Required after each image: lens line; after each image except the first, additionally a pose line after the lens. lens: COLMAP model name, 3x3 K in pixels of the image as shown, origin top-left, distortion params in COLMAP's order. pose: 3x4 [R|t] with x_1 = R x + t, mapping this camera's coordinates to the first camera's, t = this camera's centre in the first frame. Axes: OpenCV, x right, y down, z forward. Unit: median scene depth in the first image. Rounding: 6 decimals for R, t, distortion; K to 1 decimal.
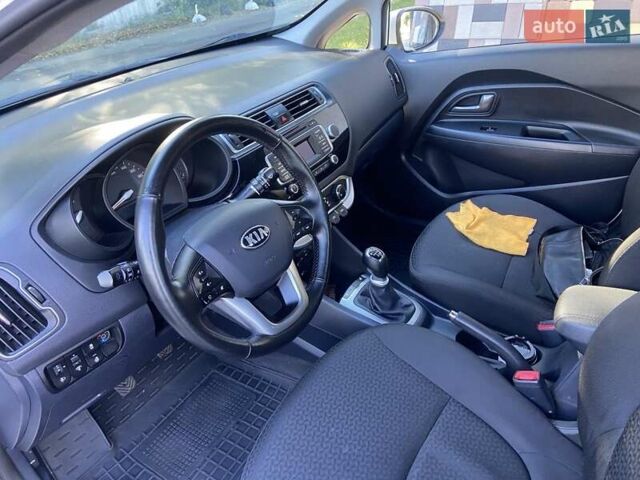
lens RADIAL K [[480.6, 0, 320.0], [0, 480.6, 240.0], [0, 0, 1]] dist [0.125051, -0.153768]
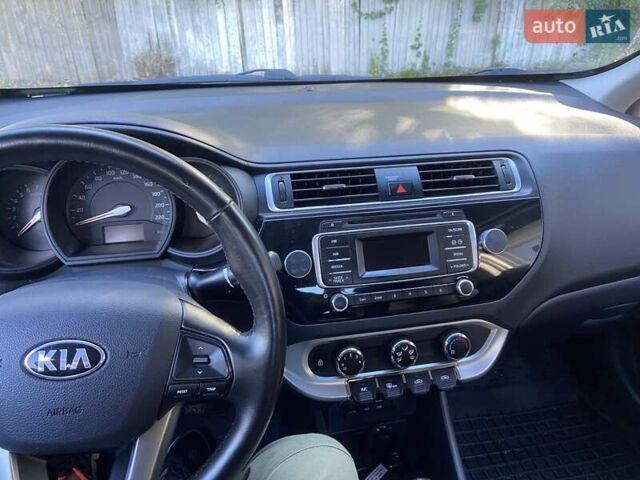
lens RADIAL K [[480.6, 0, 320.0], [0, 480.6, 240.0], [0, 0, 1]] dist [0.125051, -0.153768]
pose [[0.709085, 0.384728, -0.590917, 0.220533], [-0.428488, 0.900657, 0.072216, -0.186719], [0.559997, 0.201993, 0.803493, 0.457759]]
